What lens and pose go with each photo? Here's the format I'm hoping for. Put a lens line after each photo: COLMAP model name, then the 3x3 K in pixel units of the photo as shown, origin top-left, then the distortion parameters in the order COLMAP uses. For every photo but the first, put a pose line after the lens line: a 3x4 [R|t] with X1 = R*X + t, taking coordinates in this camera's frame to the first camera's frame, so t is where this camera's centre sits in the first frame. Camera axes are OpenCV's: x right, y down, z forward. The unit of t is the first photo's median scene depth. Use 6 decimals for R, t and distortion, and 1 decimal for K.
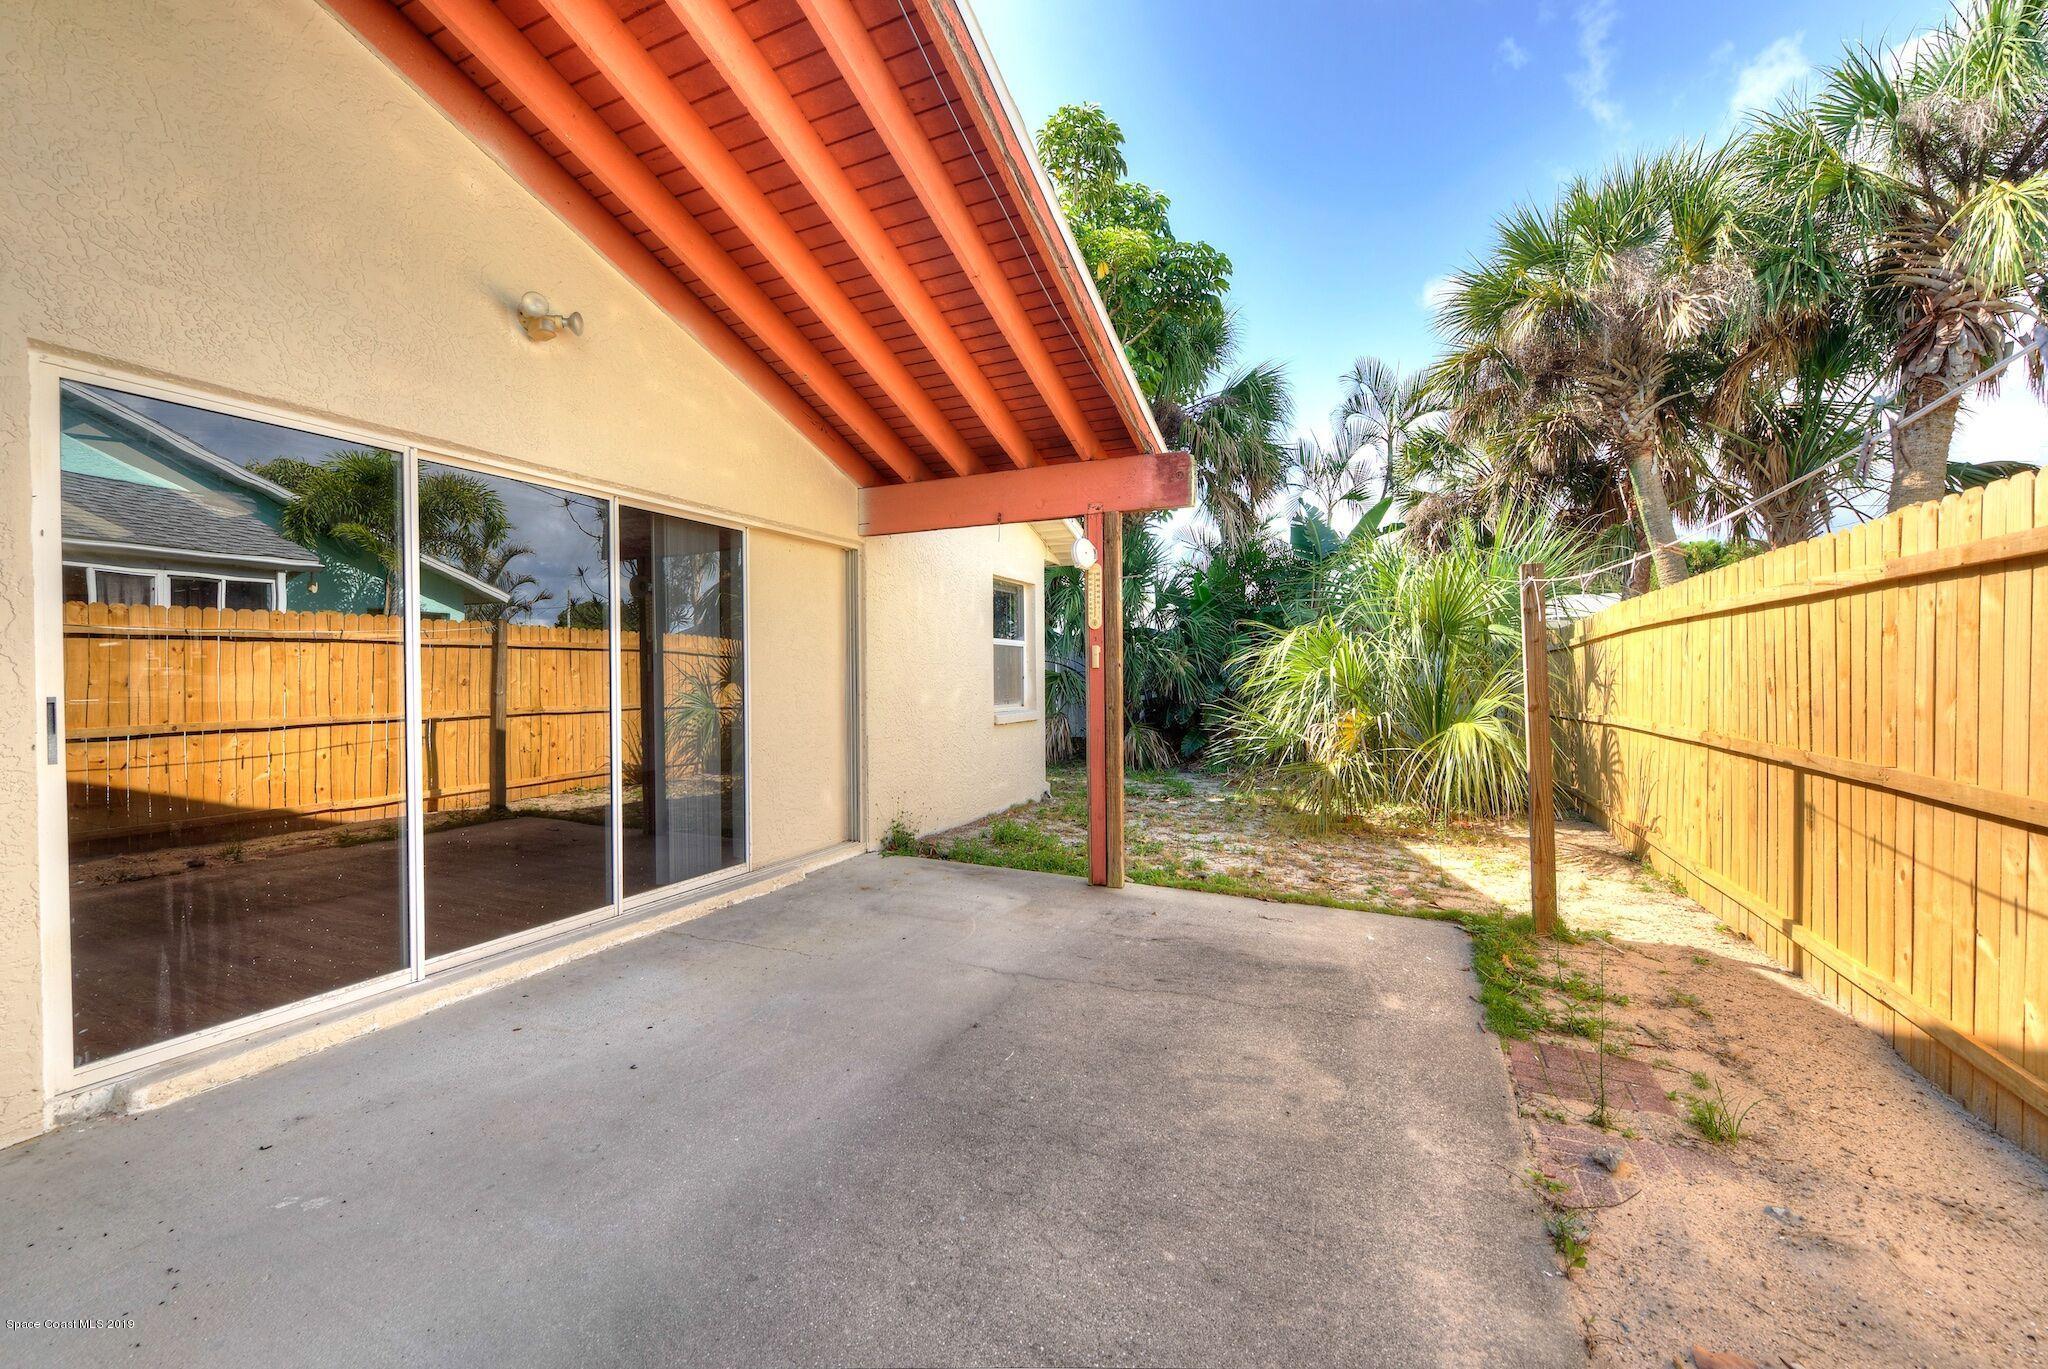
lens RADIAL K [[809.8, 0, 1017.6], [0, 809.8, 678.3], [0, 0, 1]] dist [0.005215, -0.000286]
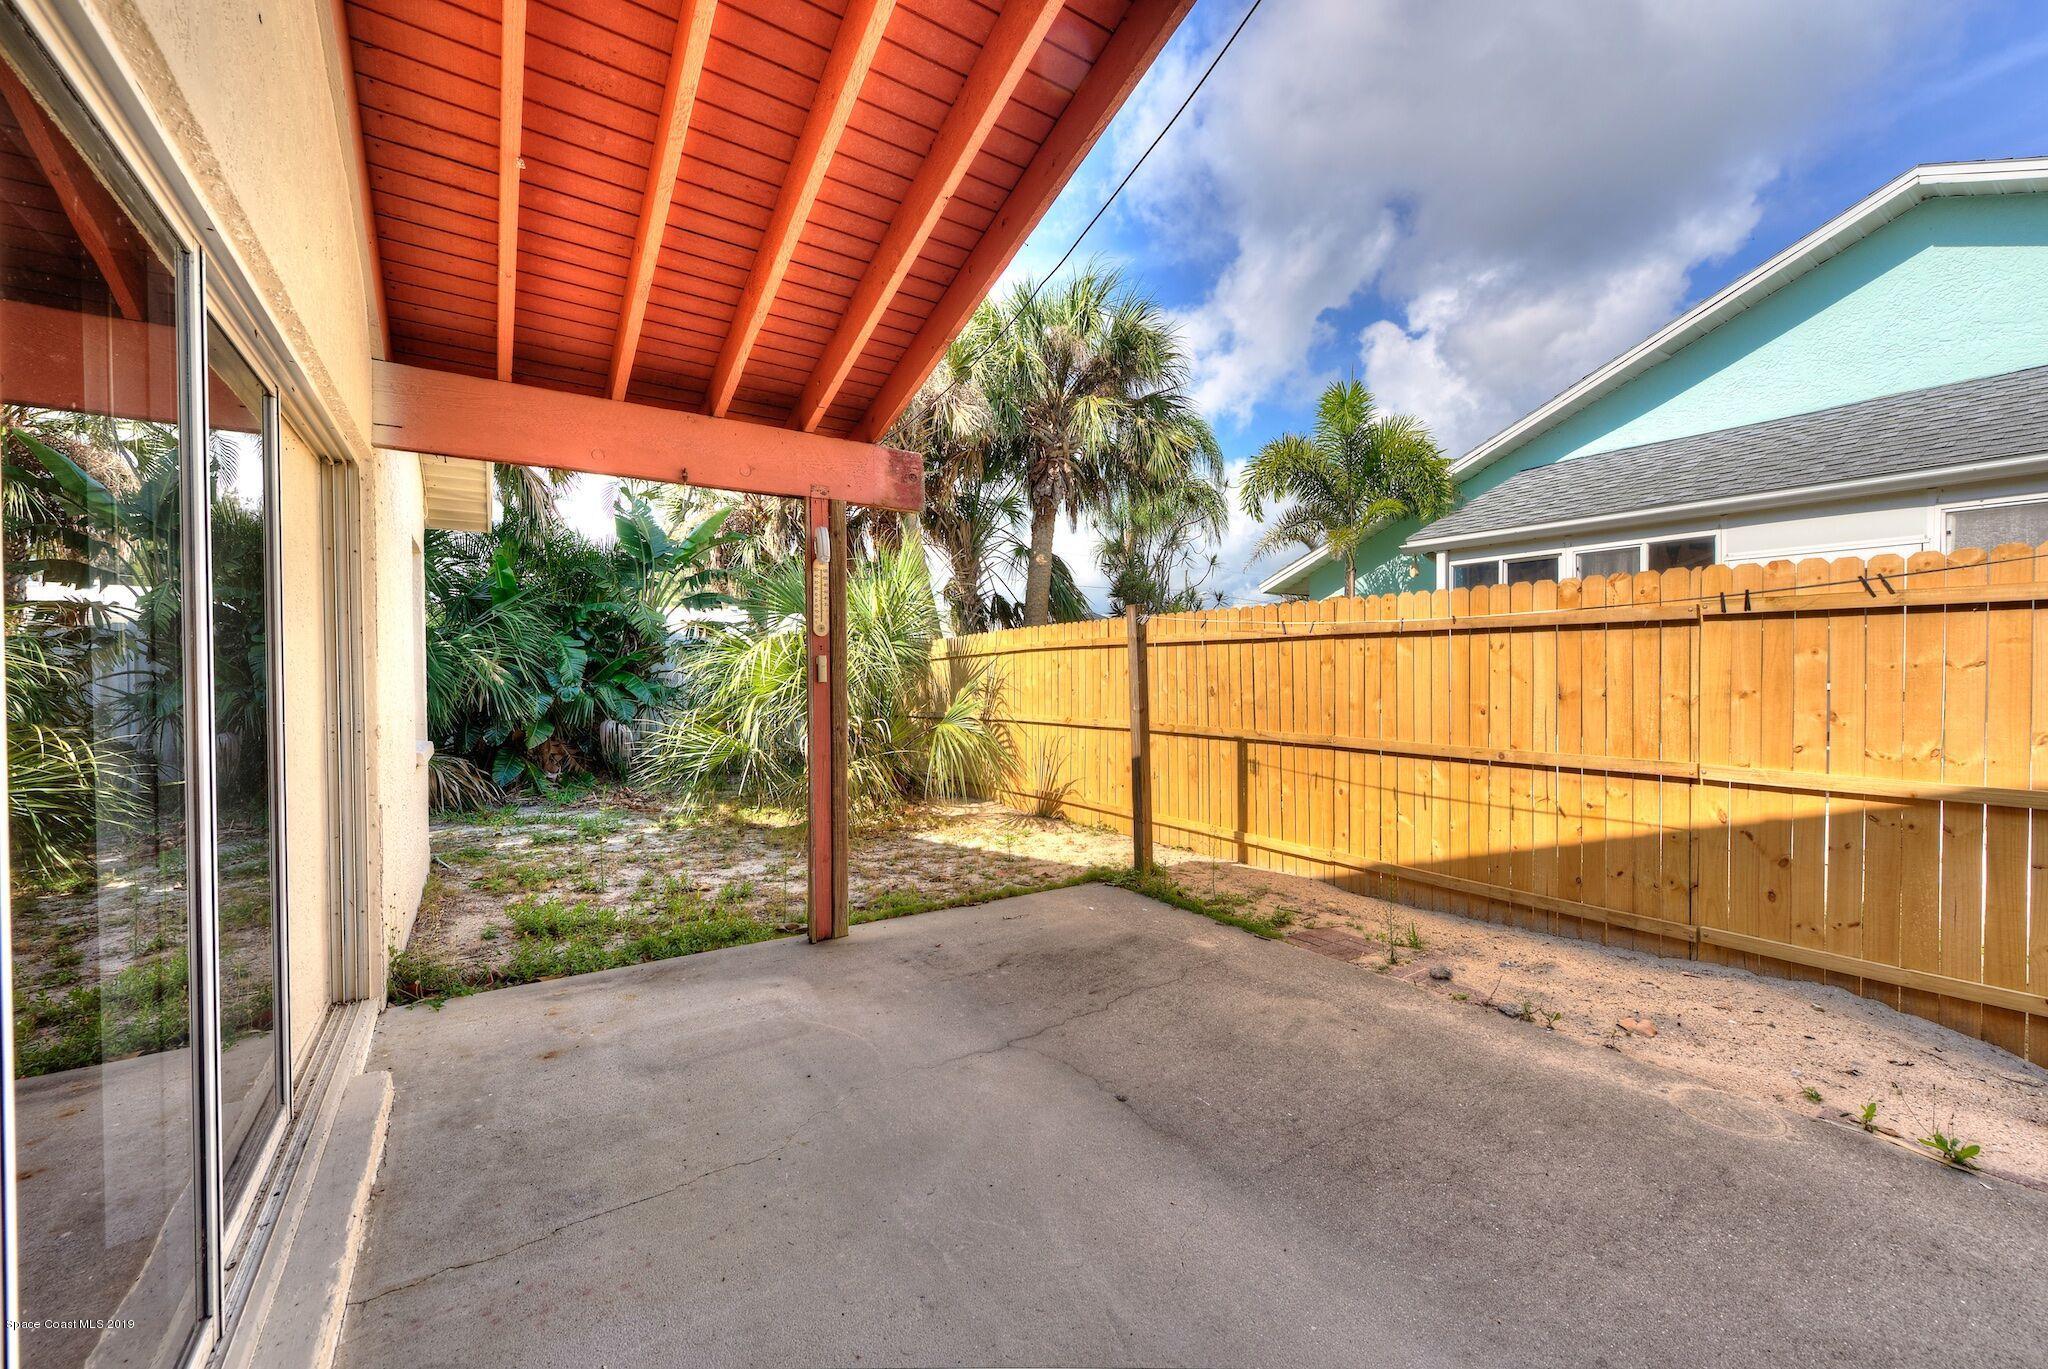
lens RADIAL K [[809.8, 0, 1017.6], [0, 809.8, 678.3], [0, 0, 1]] dist [0.005215, -0.000286]
pose [[0.507559, -0.003997, 0.861608, -0.771180], [0.006795, 0.999977, 0.000637, -0.023601], [-0.861590, 0.005531, 0.507574, 0.582066]]
